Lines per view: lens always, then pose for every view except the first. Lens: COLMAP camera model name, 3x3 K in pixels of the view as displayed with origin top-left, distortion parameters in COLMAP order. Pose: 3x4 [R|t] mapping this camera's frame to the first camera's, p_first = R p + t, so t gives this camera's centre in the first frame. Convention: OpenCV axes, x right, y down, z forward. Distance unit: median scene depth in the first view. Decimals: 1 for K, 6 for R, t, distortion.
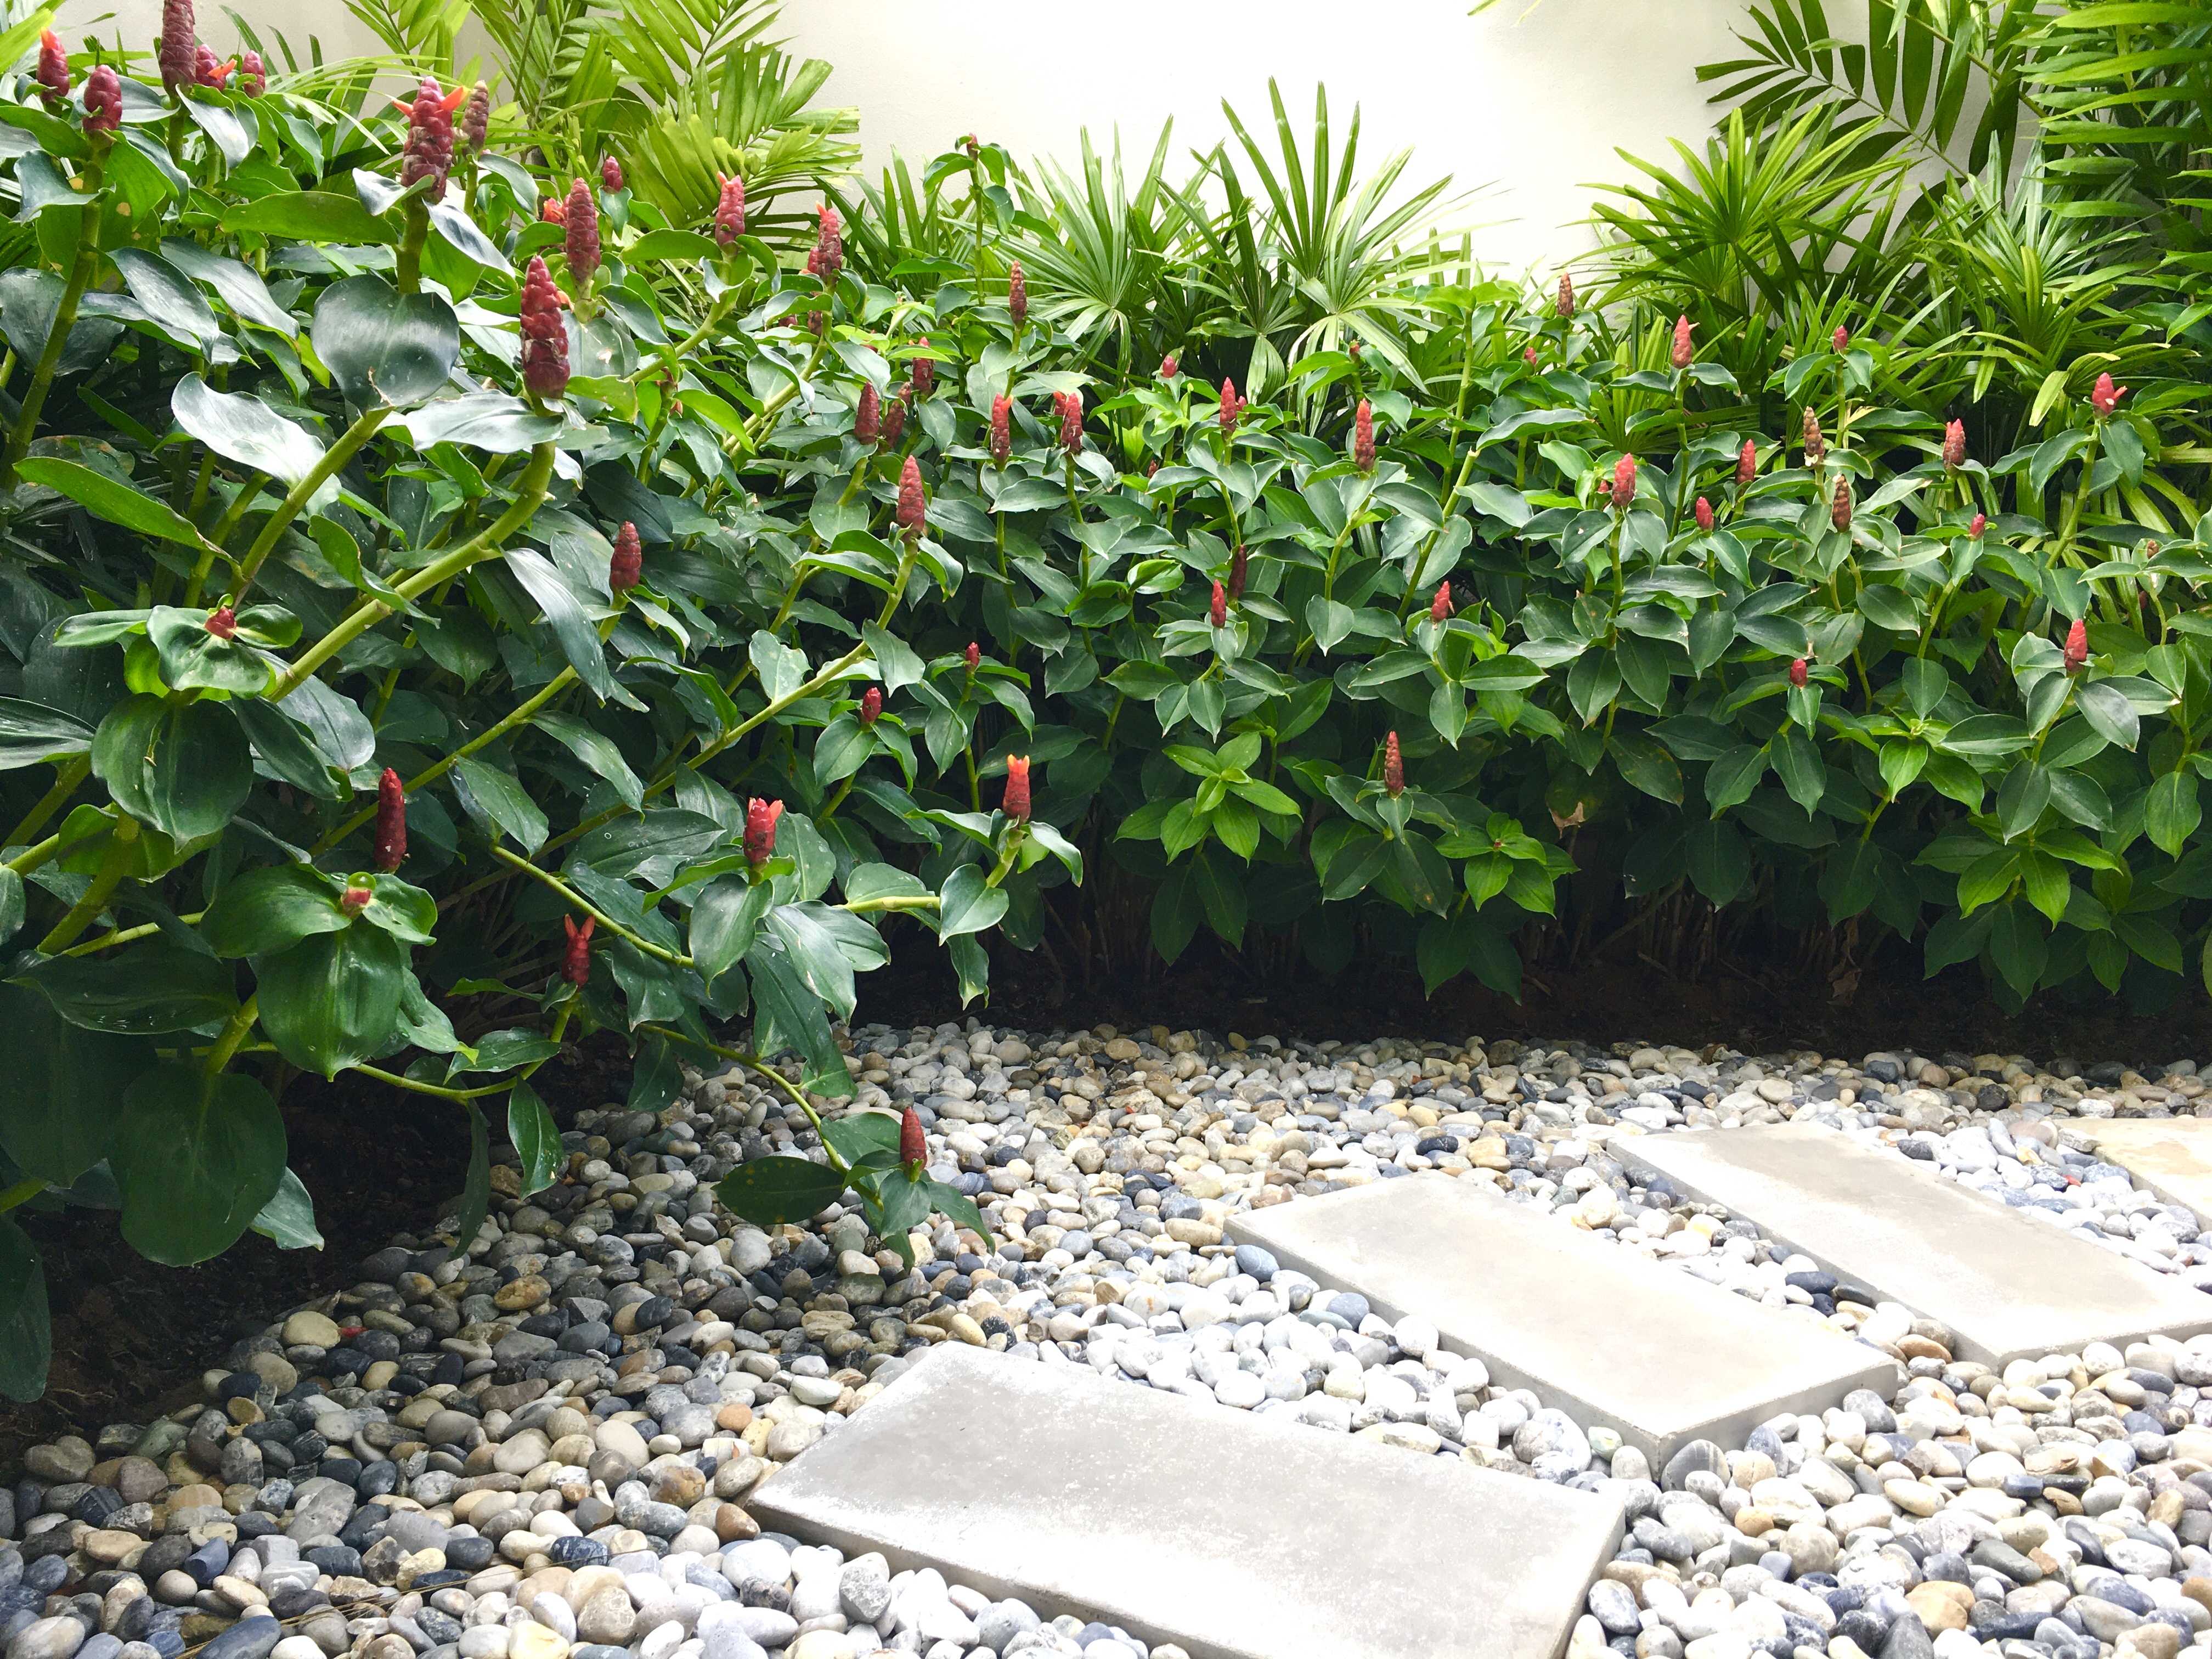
lens RADIAL K [[1831.7, 0, 1096.7], [0, 1831.7, 821.1], [0, 0, 1]] dist [-0.009288, -0.000498]
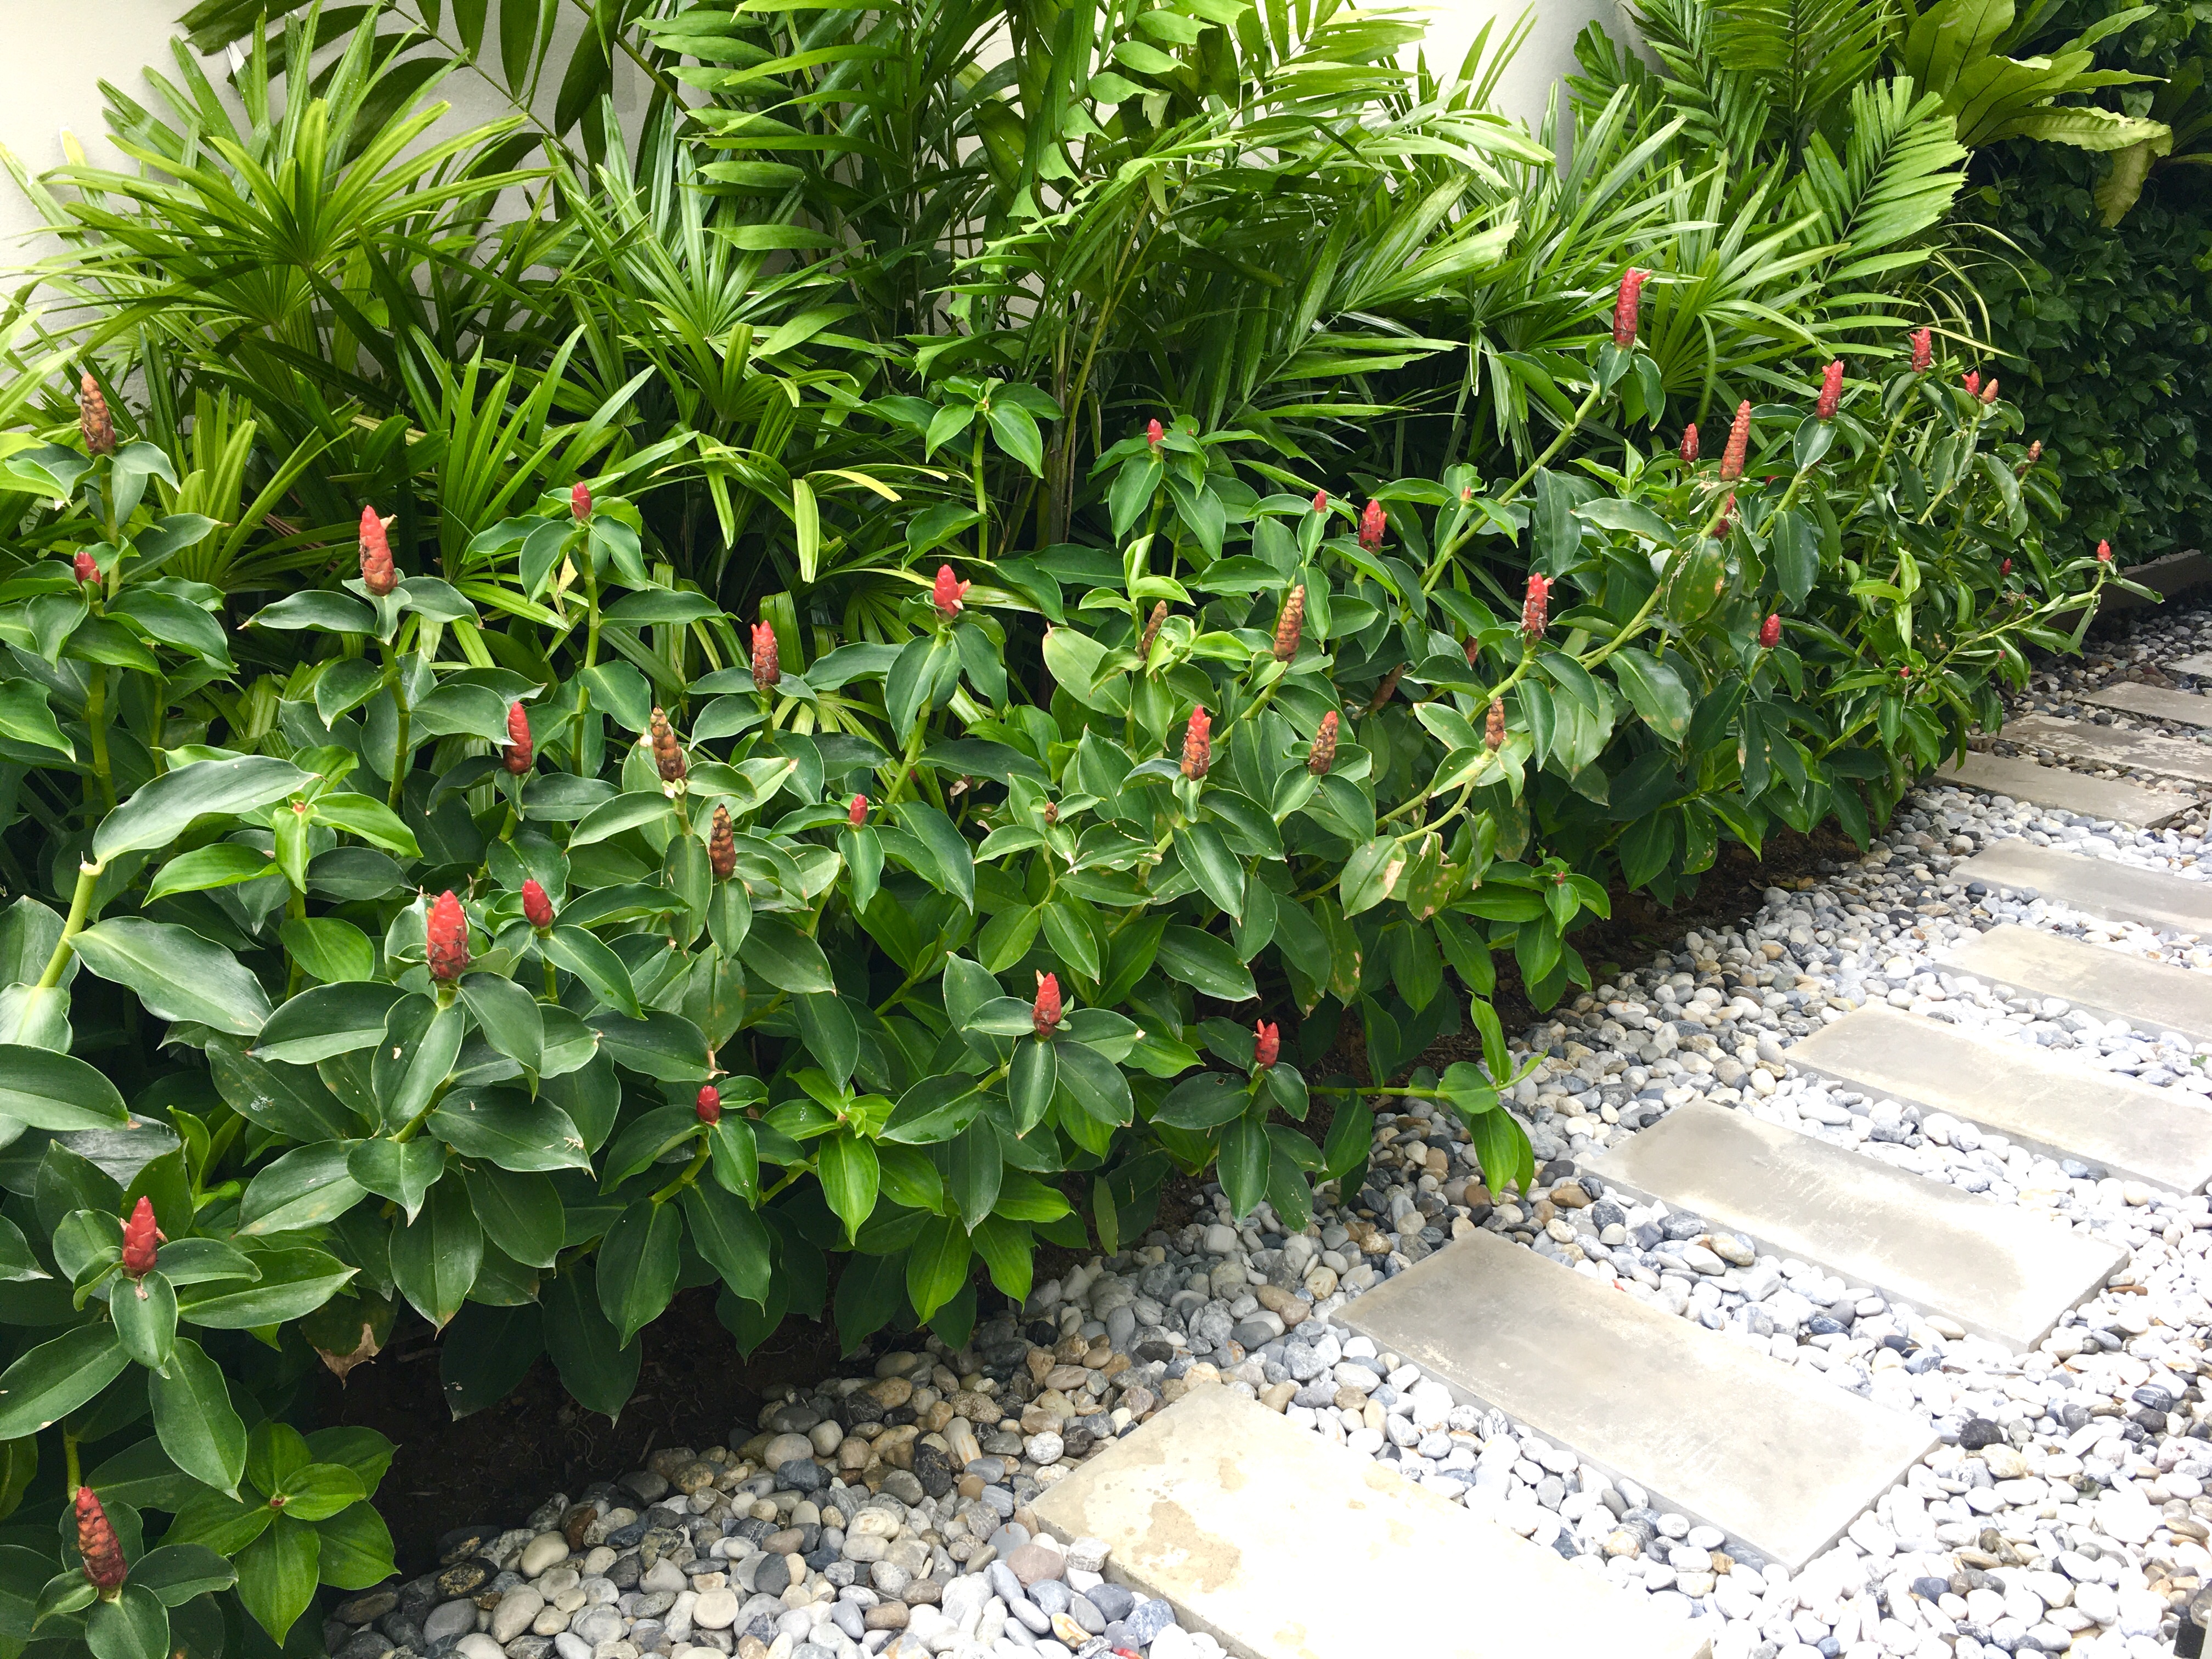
lens RADIAL K [[1831.7, 0, 1096.0], [0, 1831.7, 847.6], [0, 0, 1]] dist [-0.009288, -0.000498]
pose [[0.645740, -0.238896, 0.725223, 0.013948], [0.107592, 0.968787, 0.223329, -0.240635], [-0.755939, -0.066184, 0.651287, 0.372319]]
